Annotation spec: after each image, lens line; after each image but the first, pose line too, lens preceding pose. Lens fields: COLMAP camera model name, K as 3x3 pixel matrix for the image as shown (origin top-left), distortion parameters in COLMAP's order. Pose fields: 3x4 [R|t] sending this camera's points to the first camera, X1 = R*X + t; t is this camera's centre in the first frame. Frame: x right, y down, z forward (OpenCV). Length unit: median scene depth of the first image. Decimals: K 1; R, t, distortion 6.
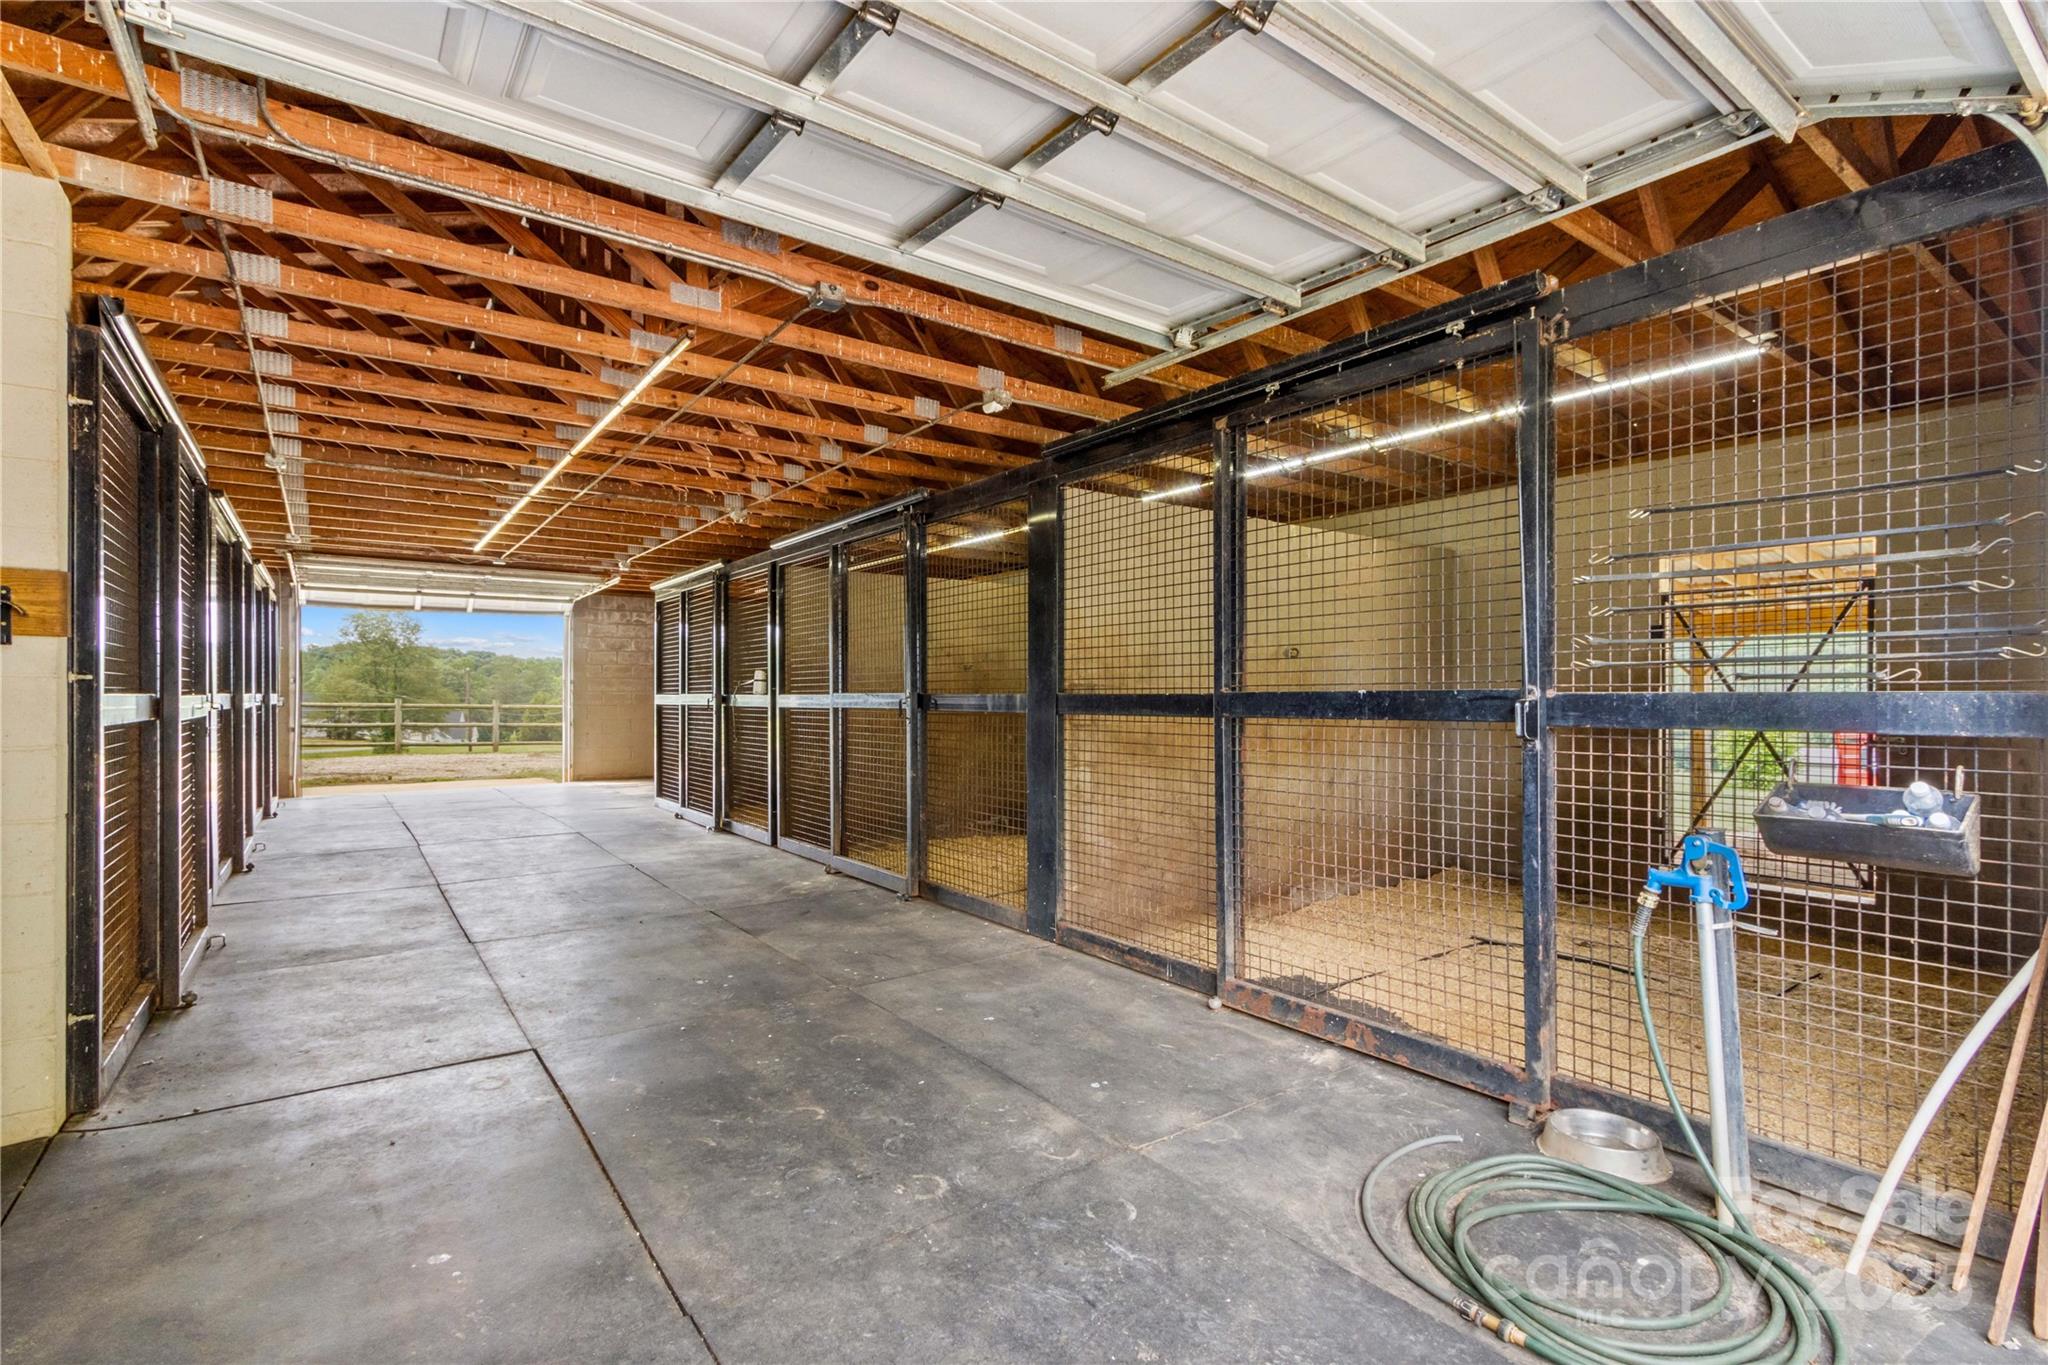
lens RADIAL K [[972.1, 0, 1020.6], [0, 972.1, 692.7], [0, 0, 1]] dist [0.010893, 0.000130]
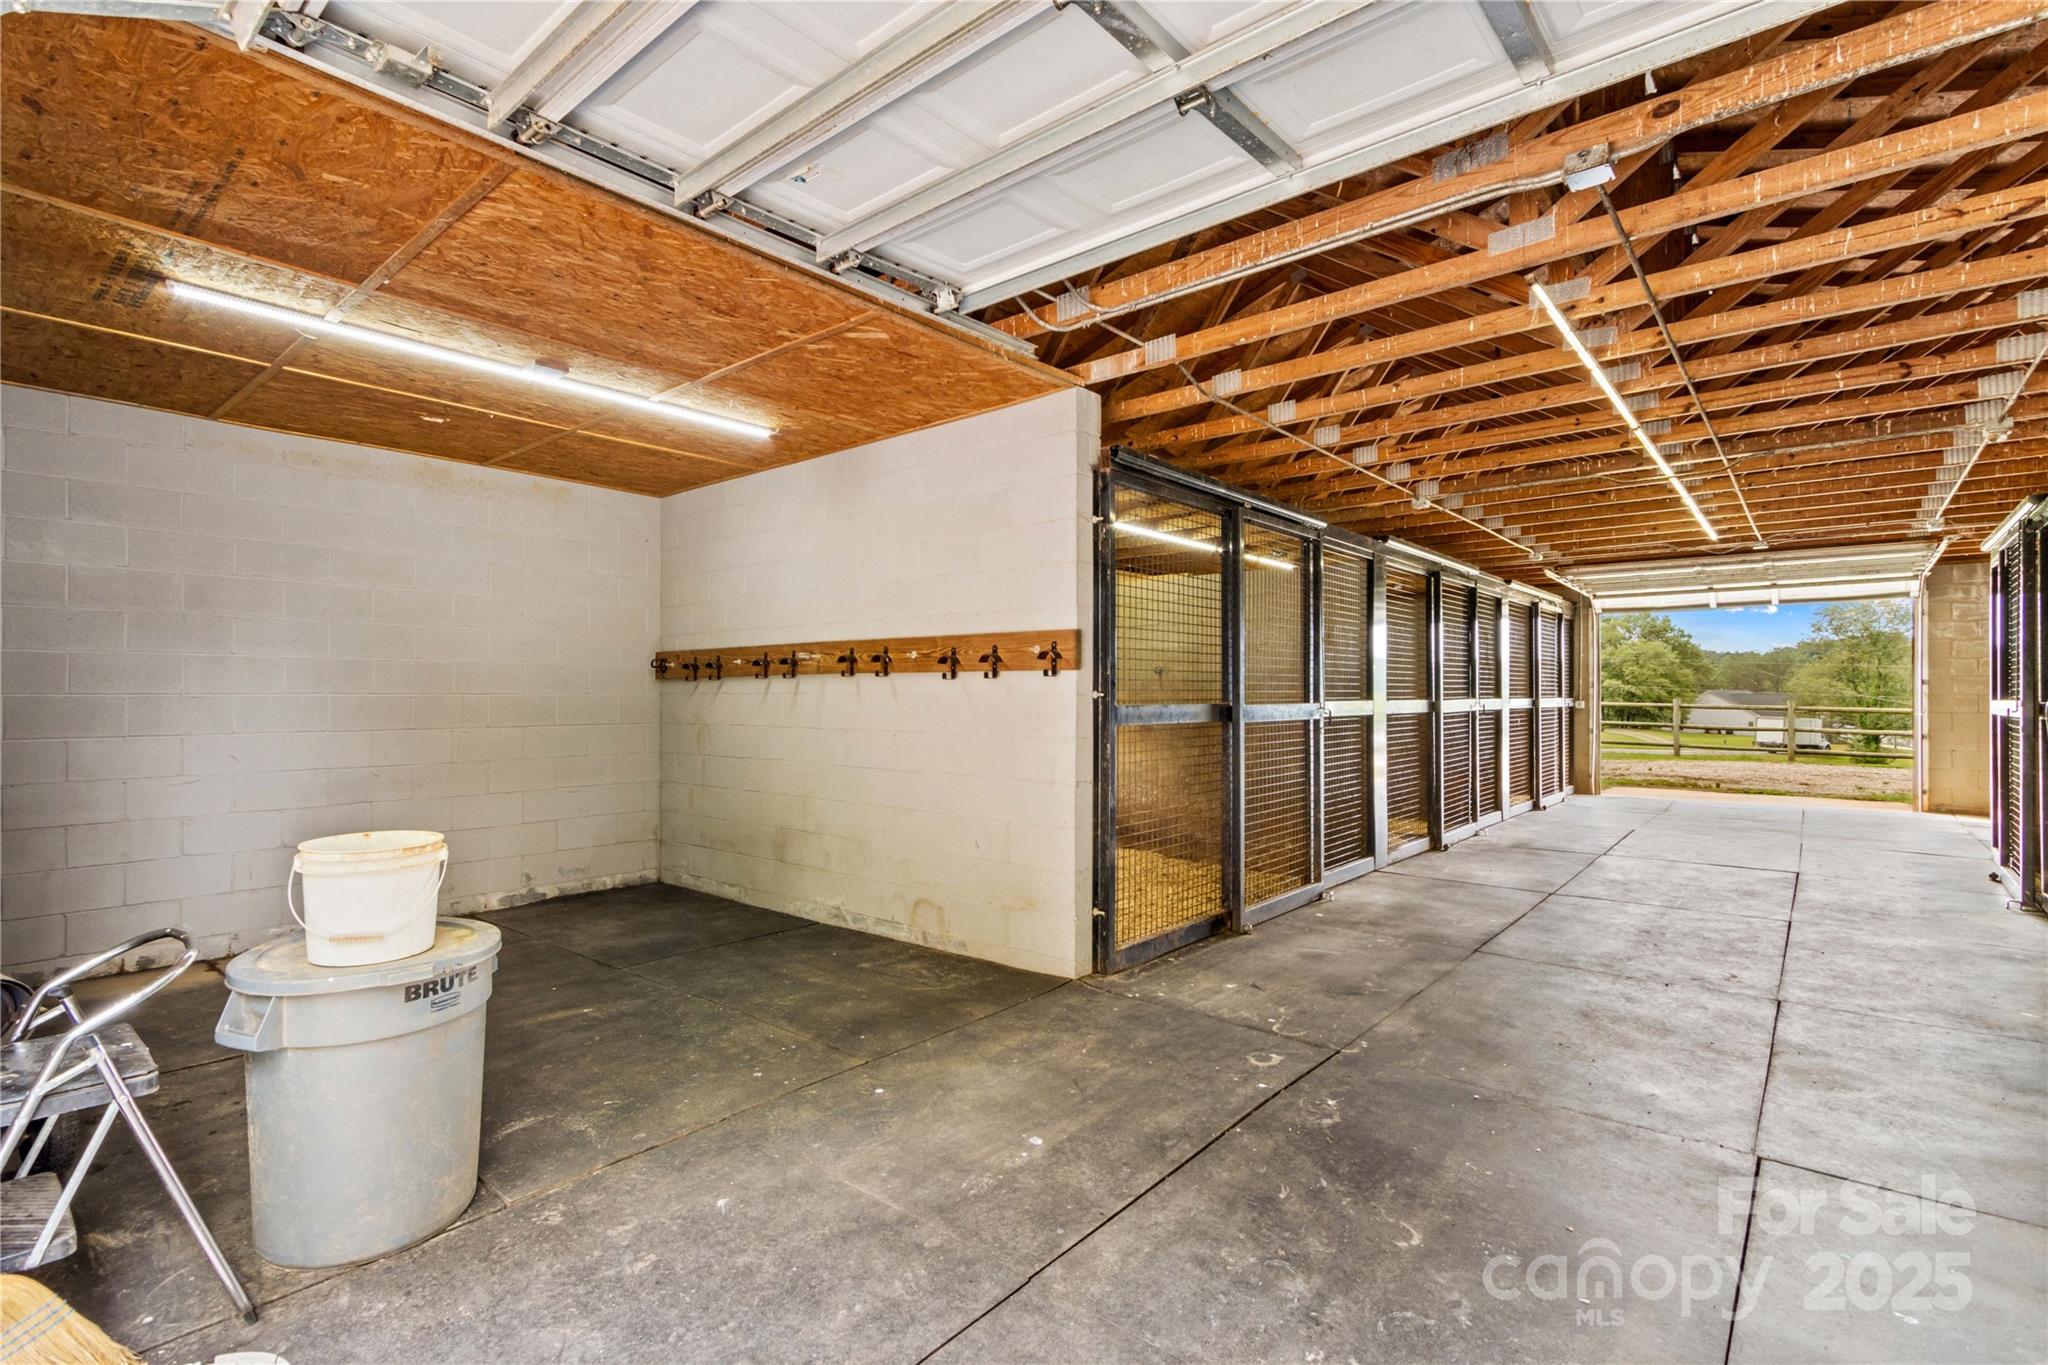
lens RADIAL K [[972.1, 0, 1020.6], [0, 972.1, 692.7], [0, 0, 1]] dist [0.010893, 0.000130]
pose [[0.219685, -0.001158, -0.975570, 0.184683], [0.003870, 0.999992, -0.000316, -0.007189], [0.975563, -0.003706, 0.219688, 0.187478]]
